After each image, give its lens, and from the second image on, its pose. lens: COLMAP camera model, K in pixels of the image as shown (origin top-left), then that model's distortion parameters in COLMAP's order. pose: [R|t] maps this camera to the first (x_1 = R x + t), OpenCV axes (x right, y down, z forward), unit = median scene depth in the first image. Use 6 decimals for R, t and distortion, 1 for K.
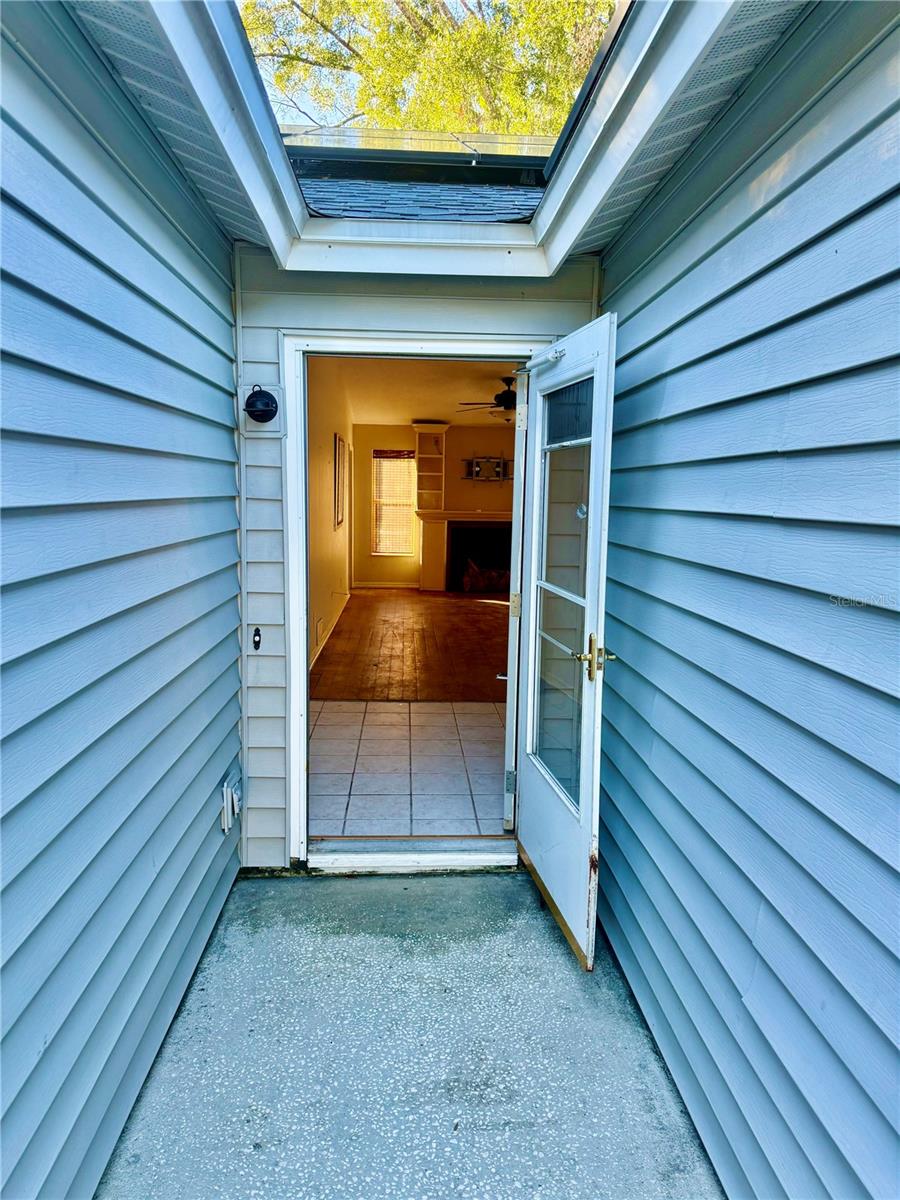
lens RADIAL K [[837.3, 0, 449.8], [0, 837.3, 599.9], [0, 0, 1]] dist [0.031231, -0.005023]
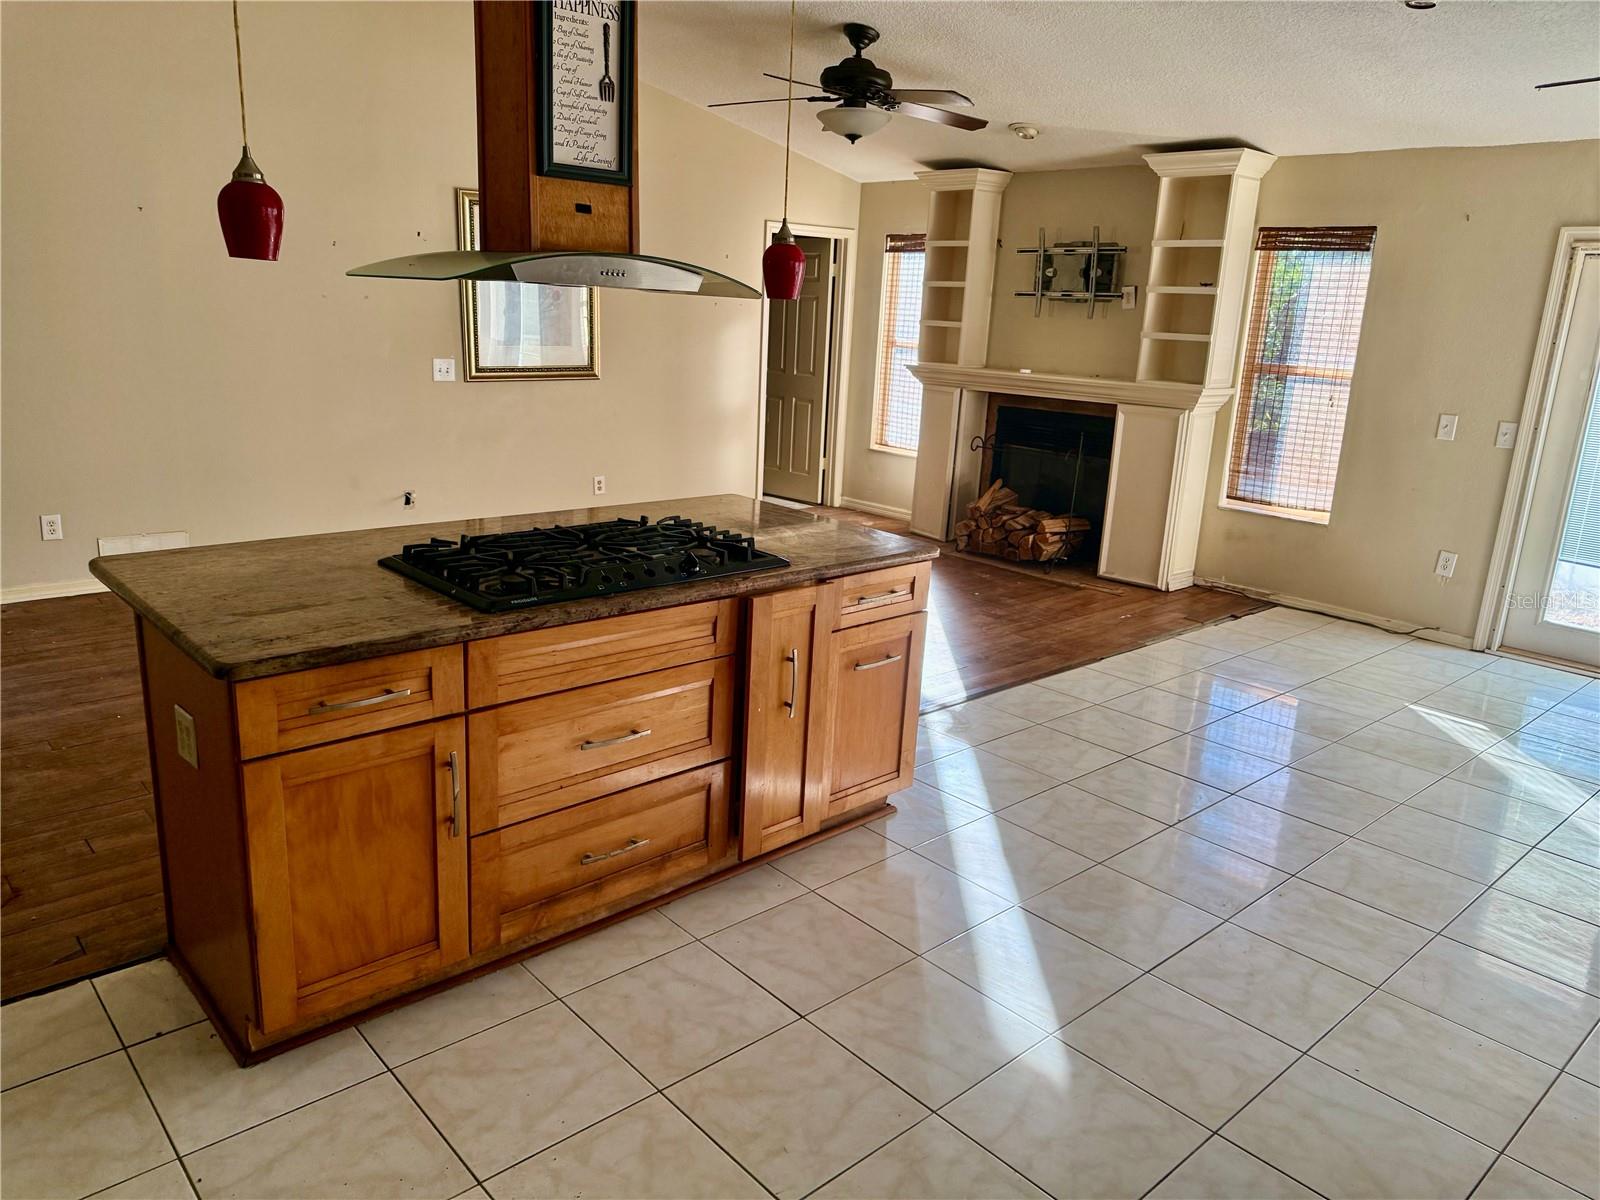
lens RADIAL K [[1116.4, 0, 802.4], [0, 1116.4, 604.0], [0, 0, 1]] dist [0.031231, -0.005023]
pose [[0.631882, 0.210839, -0.745837, 0.414656], [-0.126867, 0.977447, 0.168828, -0.070867], [0.764611, -0.012057, 0.644380, 0.530995]]
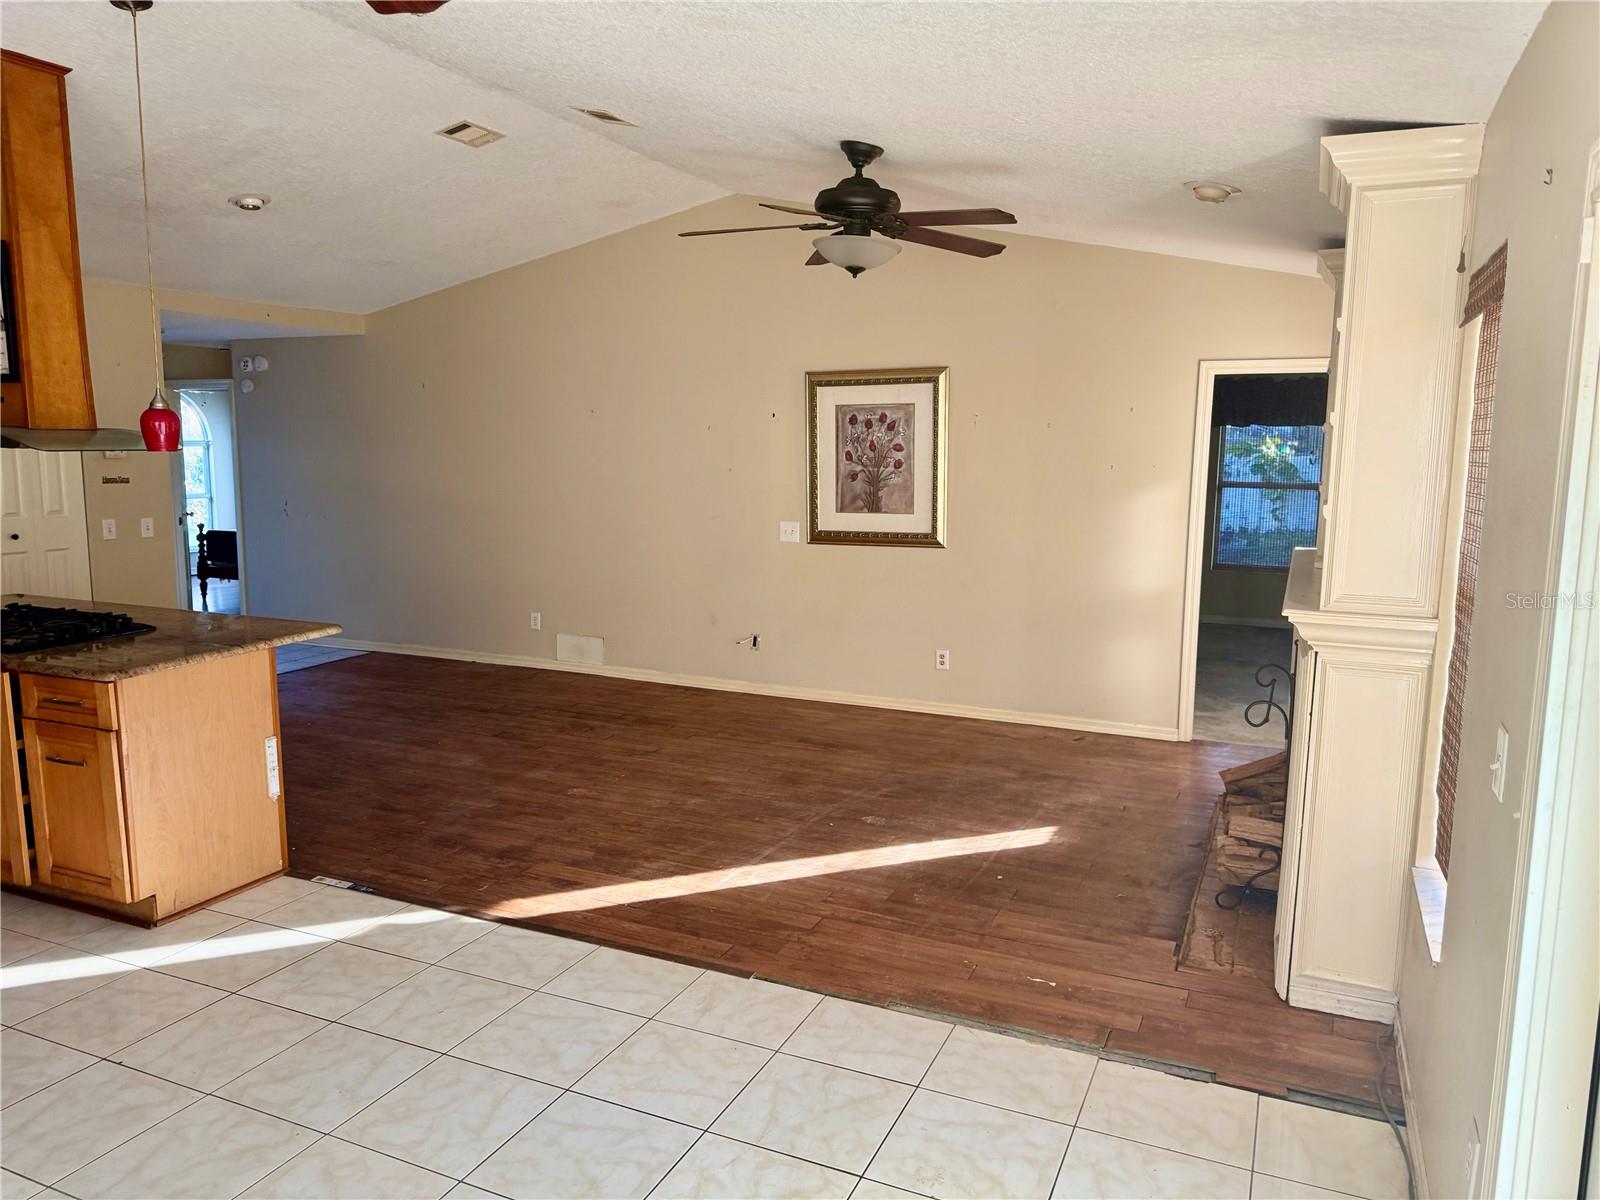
lens RADIAL K [[1116.4, 0, 804.0], [0, 1116.4, 605.7], [0, 0, 1]] dist [0.031231, -0.005023]
pose [[-0.457173, 0.102957, -0.883398, 0.404532], [-0.128350, 0.975241, 0.180085, -0.137990], [0.880068, 0.195714, -0.432640, 1.026148]]
